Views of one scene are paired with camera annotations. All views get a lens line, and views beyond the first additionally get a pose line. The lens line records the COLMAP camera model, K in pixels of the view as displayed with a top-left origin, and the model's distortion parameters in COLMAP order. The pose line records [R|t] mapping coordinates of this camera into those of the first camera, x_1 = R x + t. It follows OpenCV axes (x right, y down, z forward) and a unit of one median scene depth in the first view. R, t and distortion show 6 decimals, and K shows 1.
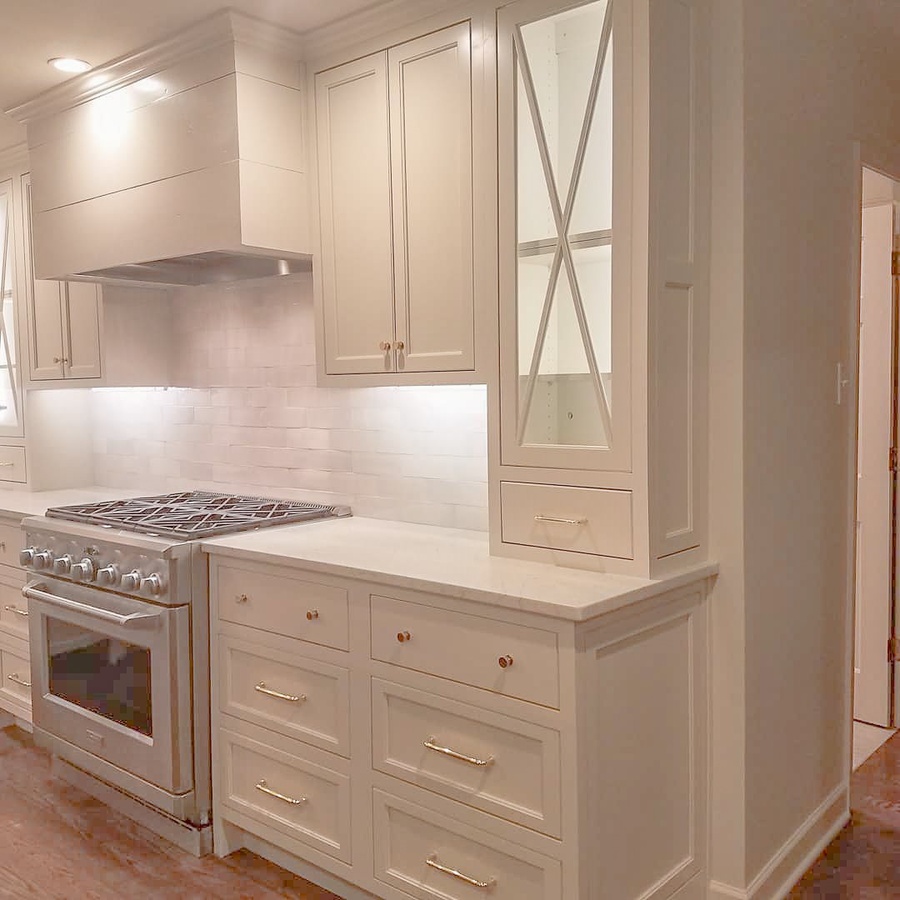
lens RADIAL K [[935.4, 0, 458.0], [0, 935.4, 449.4], [0, 0, 1]] dist [-0.016423, 0.000000]
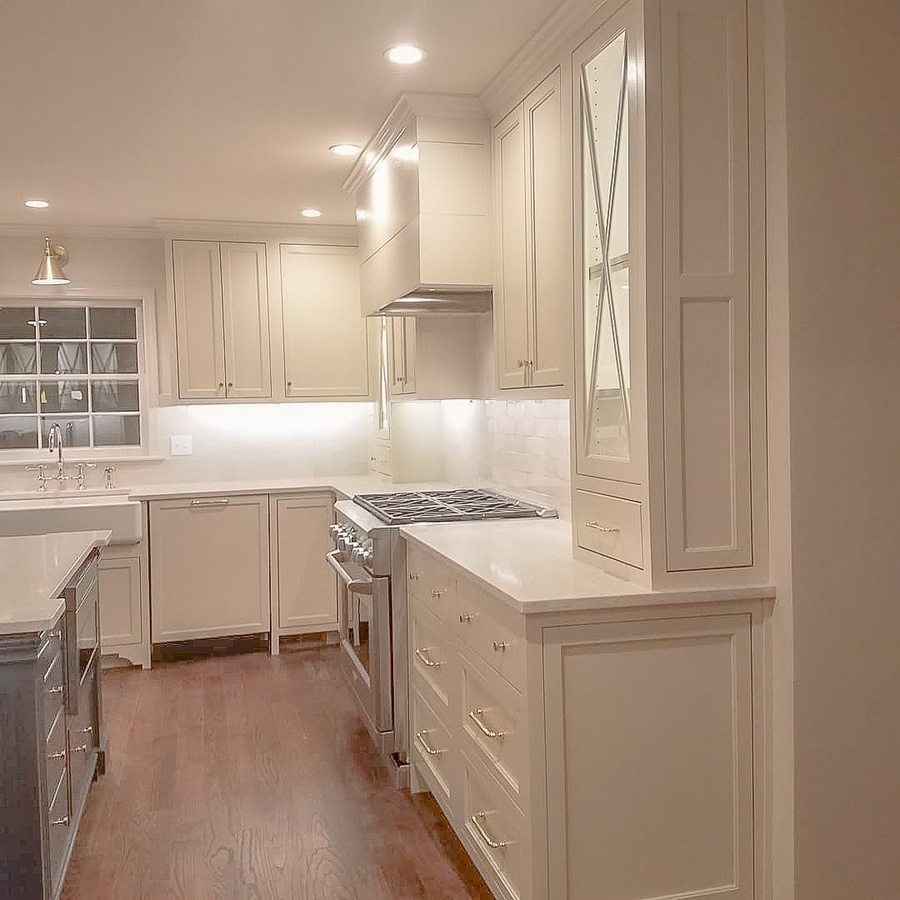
lens RADIAL K [[935.4, 0, 478.1], [0, 935.4, 451.0], [0, 0, 1]] dist [-0.016423, 0.000000]
pose [[0.837491, 0.029126, -0.545674, 0.529140], [-0.034565, 0.999402, 0.000294, -0.005524], [0.545356, 0.018615, 0.837998, 0.032958]]
